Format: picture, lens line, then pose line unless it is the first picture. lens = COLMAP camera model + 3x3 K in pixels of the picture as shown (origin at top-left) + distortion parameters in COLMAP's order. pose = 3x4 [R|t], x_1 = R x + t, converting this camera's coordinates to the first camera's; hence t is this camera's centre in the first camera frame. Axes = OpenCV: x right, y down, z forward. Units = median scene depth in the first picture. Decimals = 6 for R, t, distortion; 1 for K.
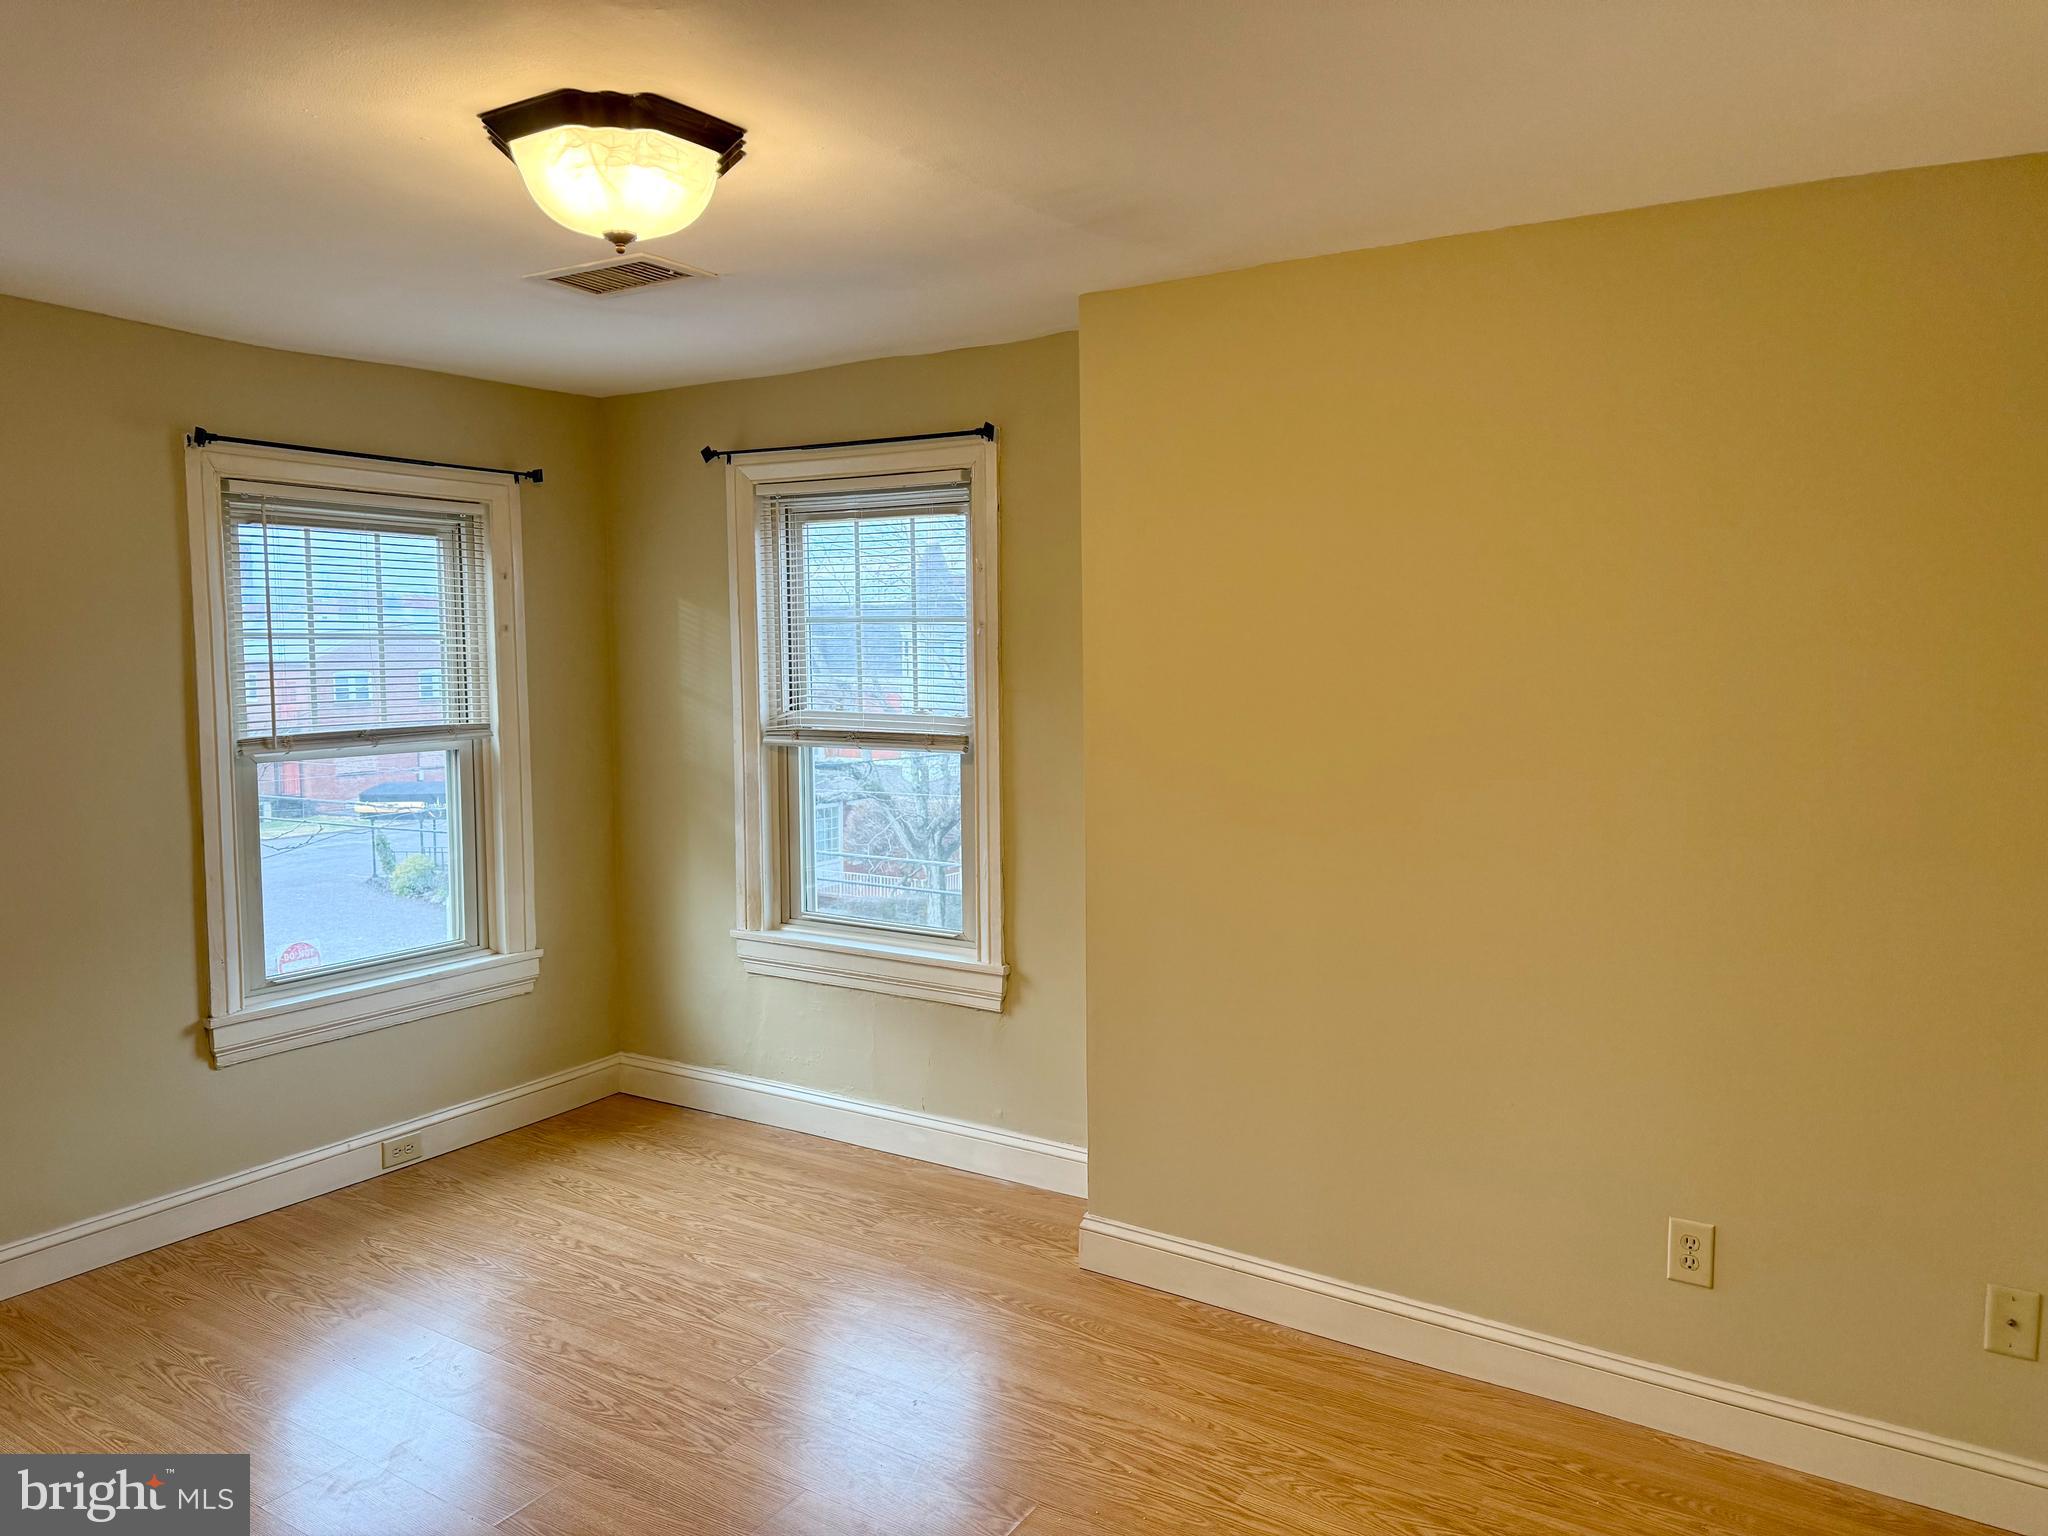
lens RADIAL K [[1454.3, 0, 1049.0], [0, 1454.3, 776.4], [0, 0, 1]] dist [0.061781, -0.051939]
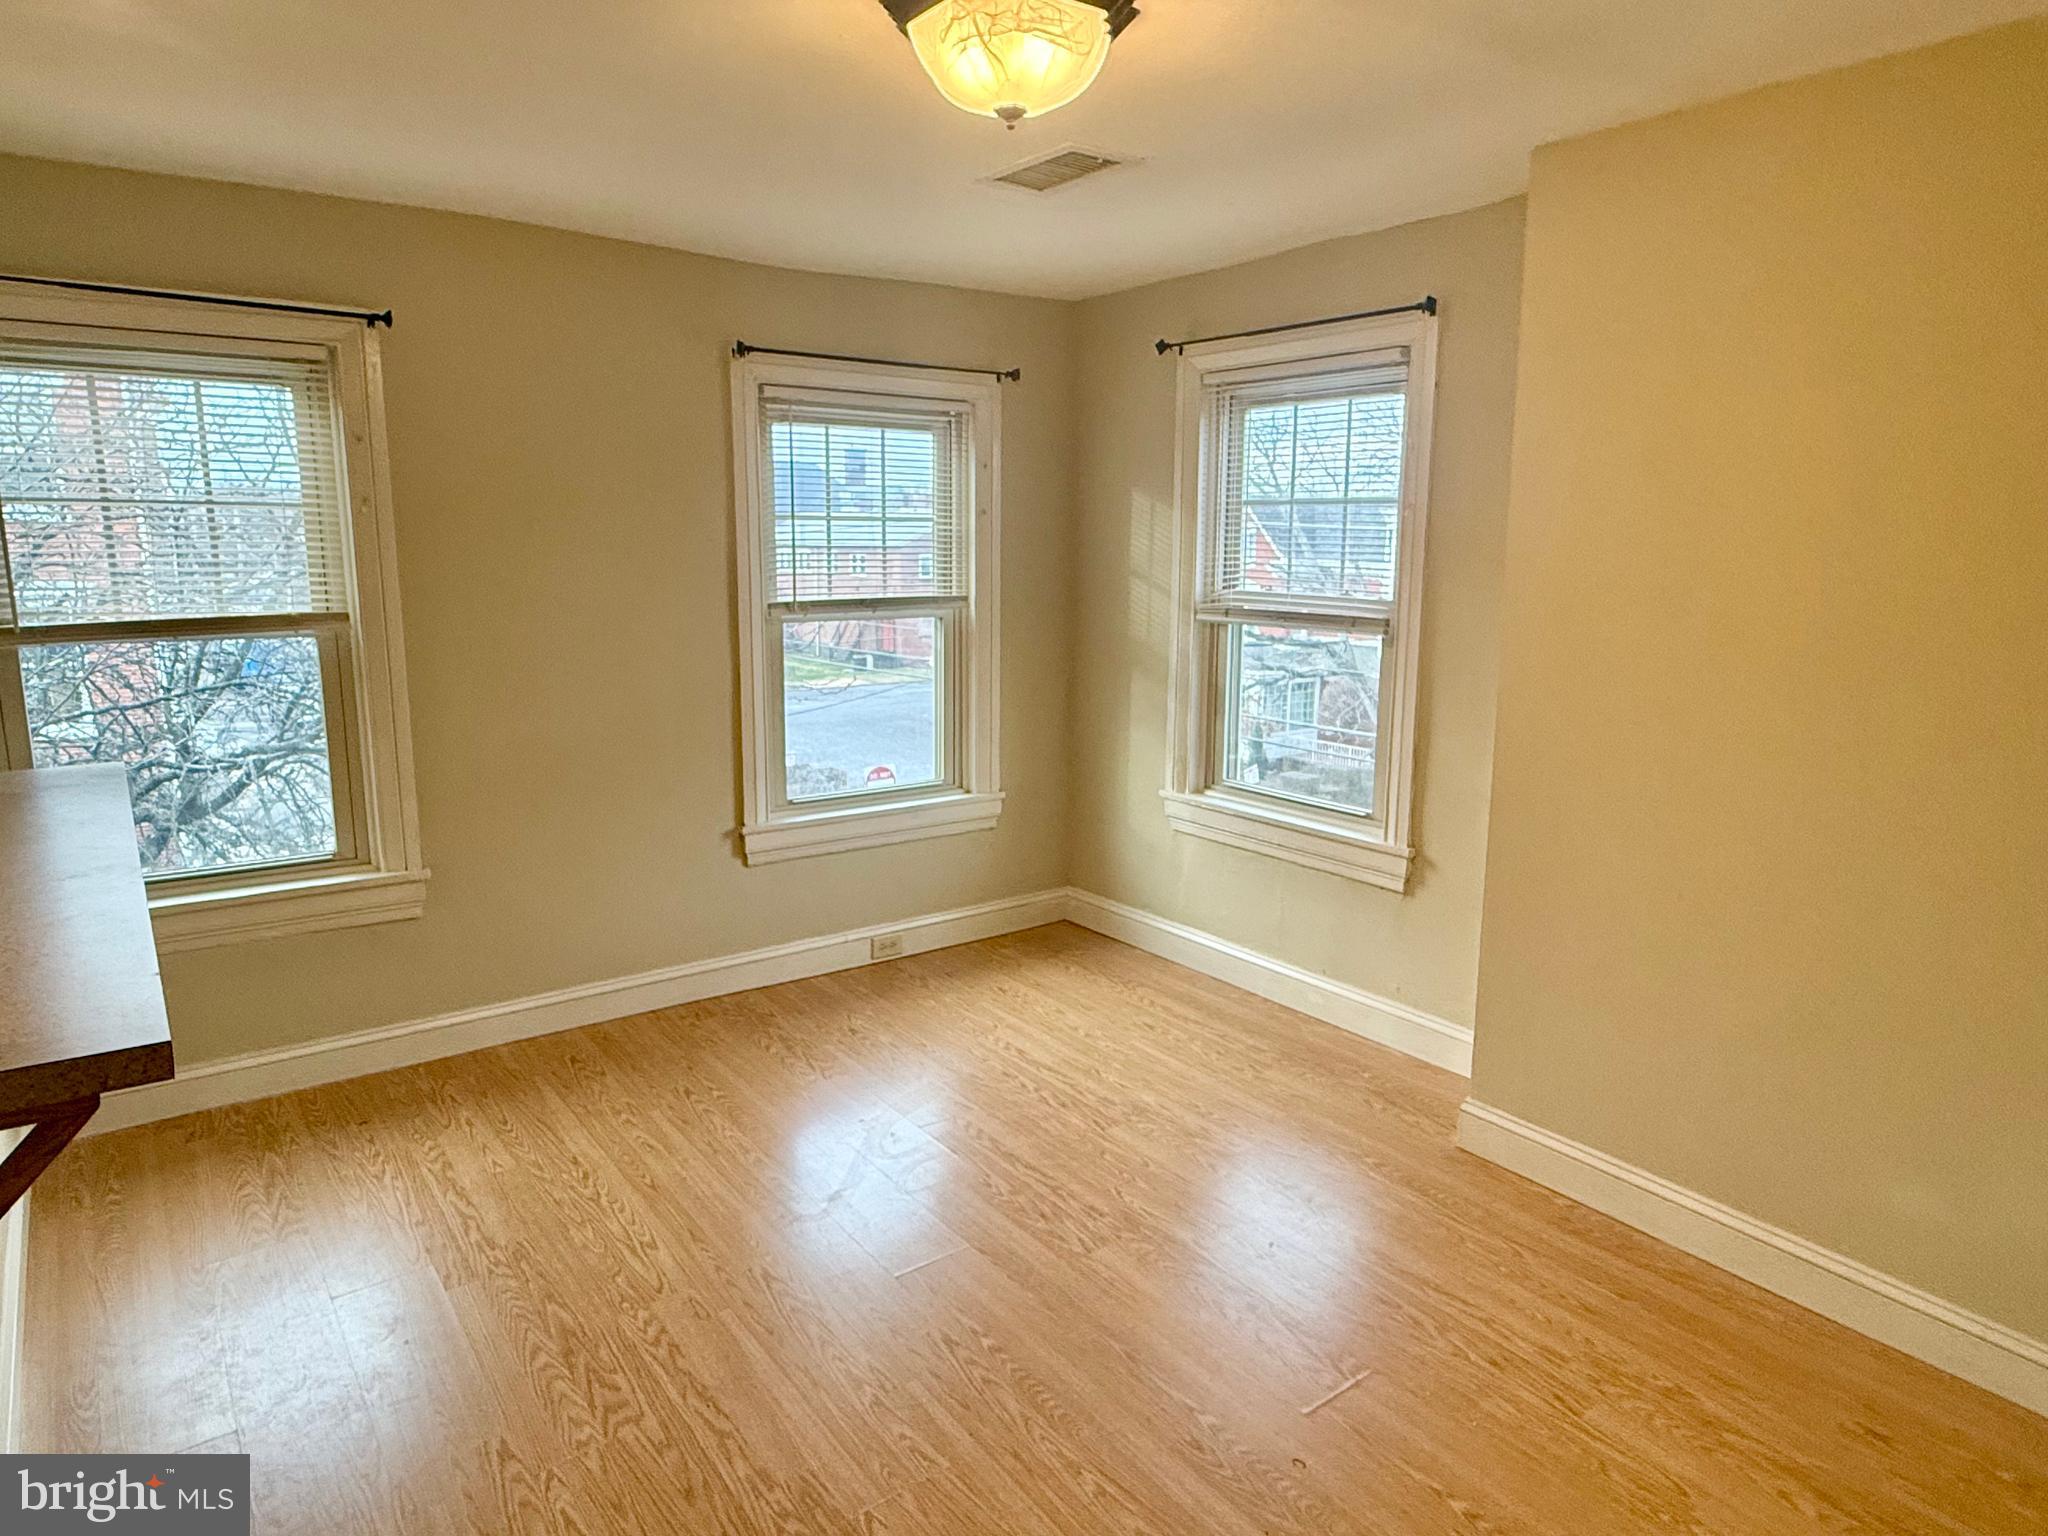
lens RADIAL K [[1282.8, 0, 1016.6], [0, 1282.8, 779.5], [0, 0, 1]] dist [0.009662, 0.001050]
pose [[0.929509, 0.076979, -0.360677, 0.037378], [-0.040758, 0.993425, 0.106987, -0.001897], [0.366541, -0.084745, 0.926534, 0.074603]]
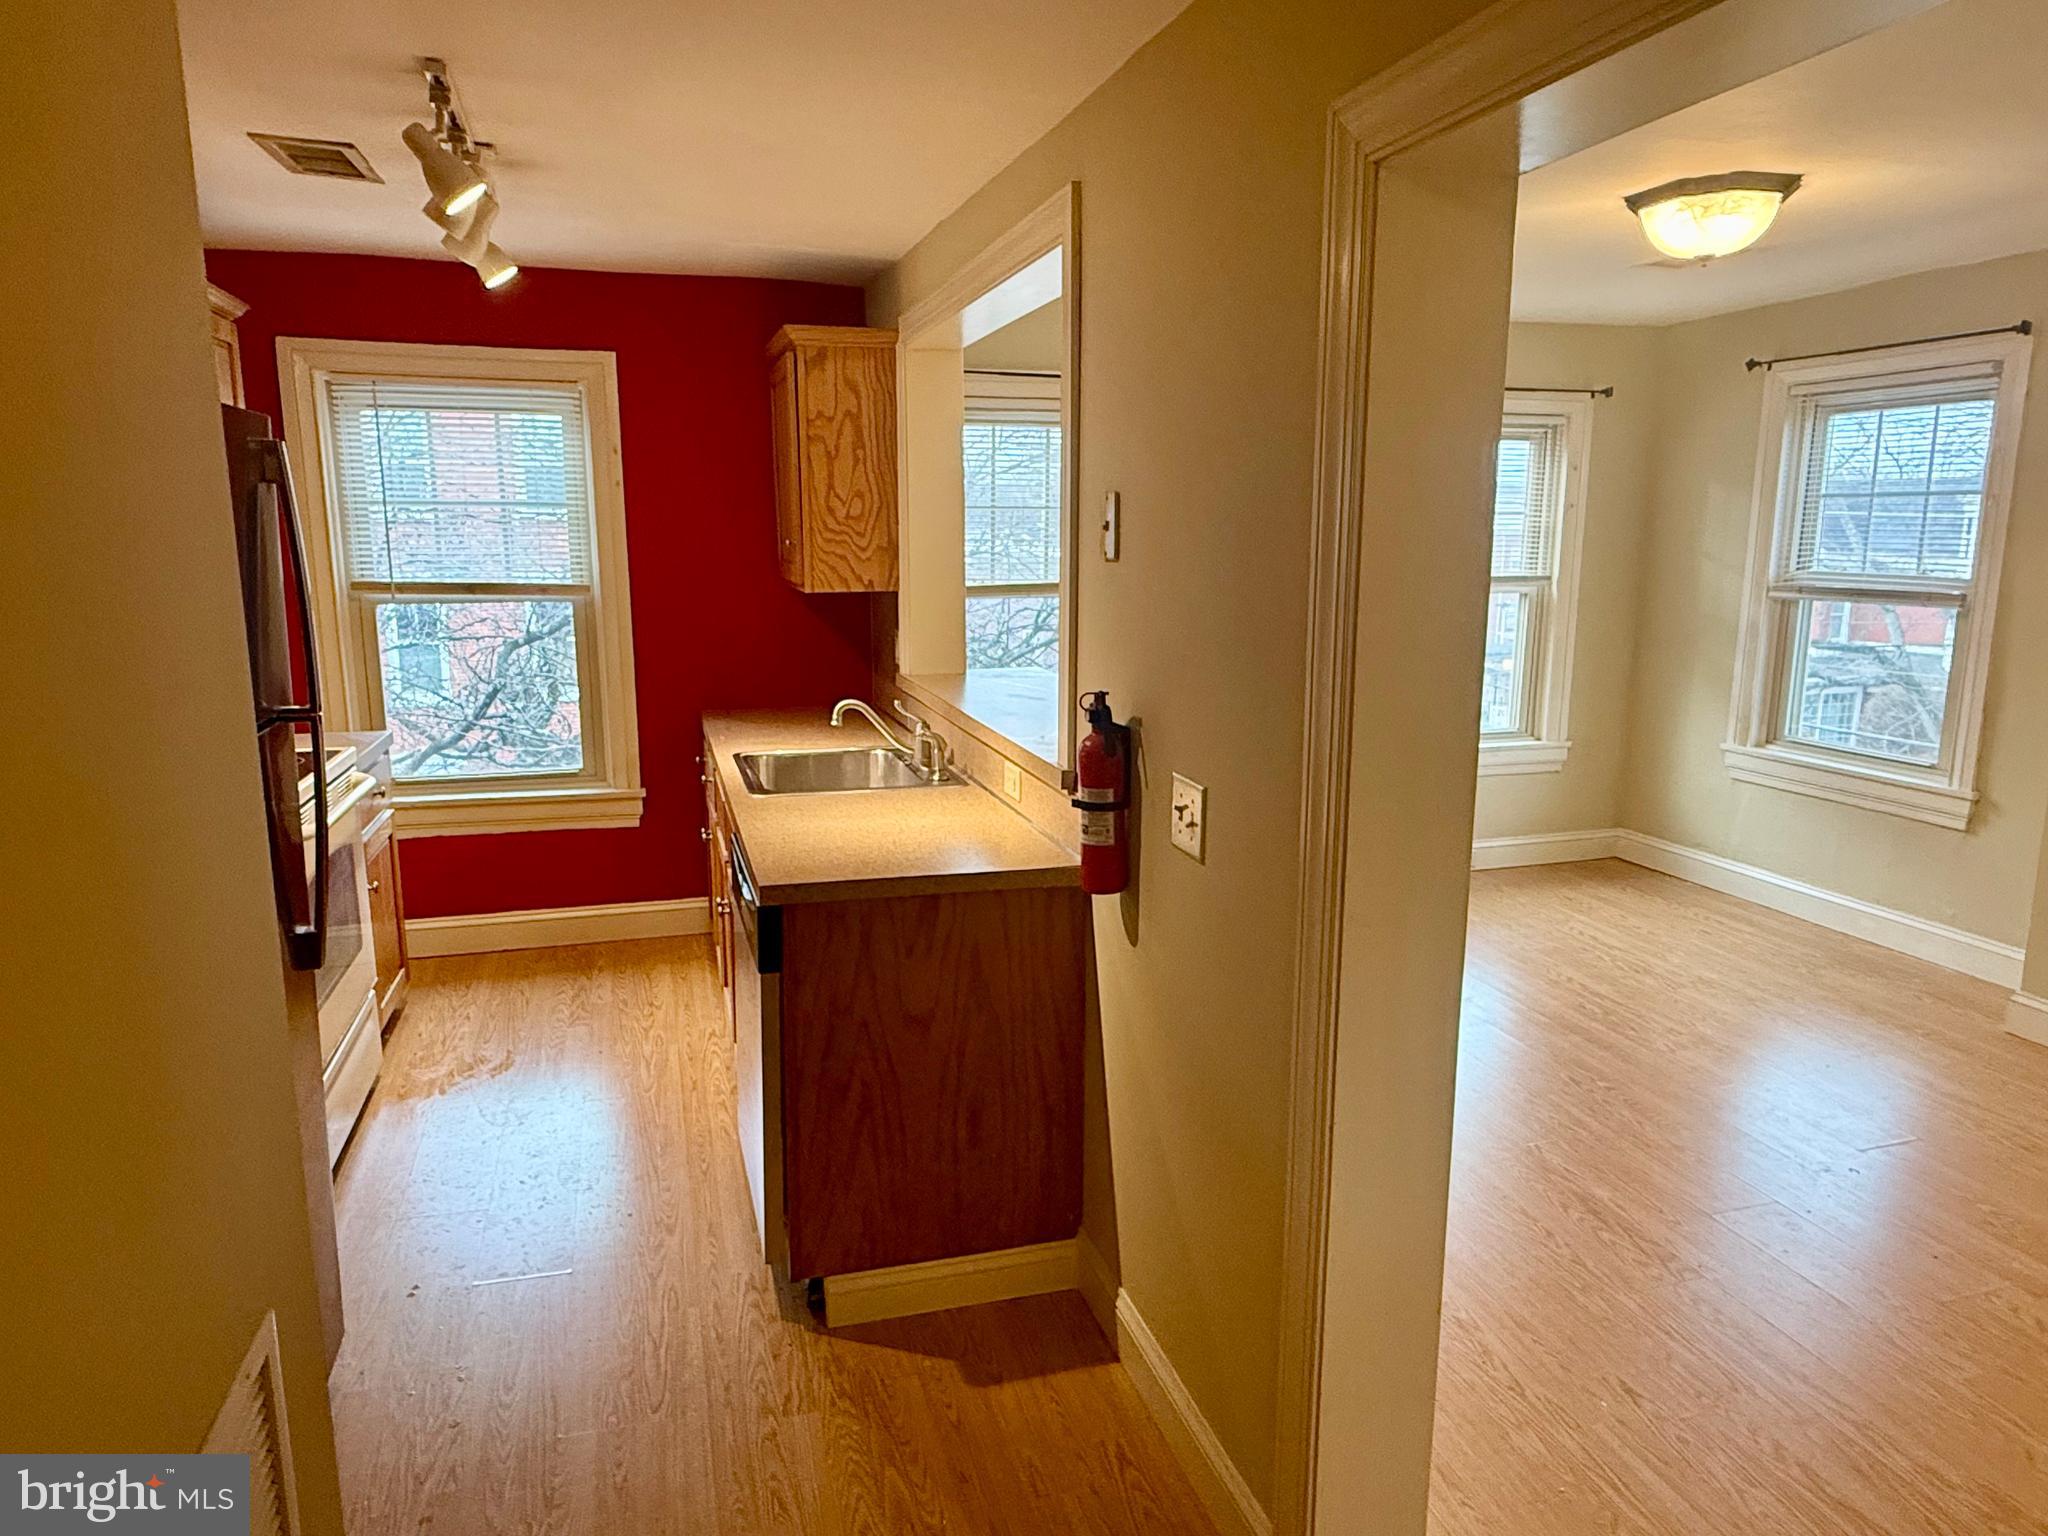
lens RADIAL K [[1282.8, 0, 1028.8], [0, 1282.8, 770.8], [0, 0, 1]] dist [0.009662, 0.001050]
pose [[0.751394, 0.125686, -0.647774, 0.075112], [-0.061053, 0.990723, 0.121408, 0.036240], [0.657024, -0.051676, 0.752097, -0.315887]]
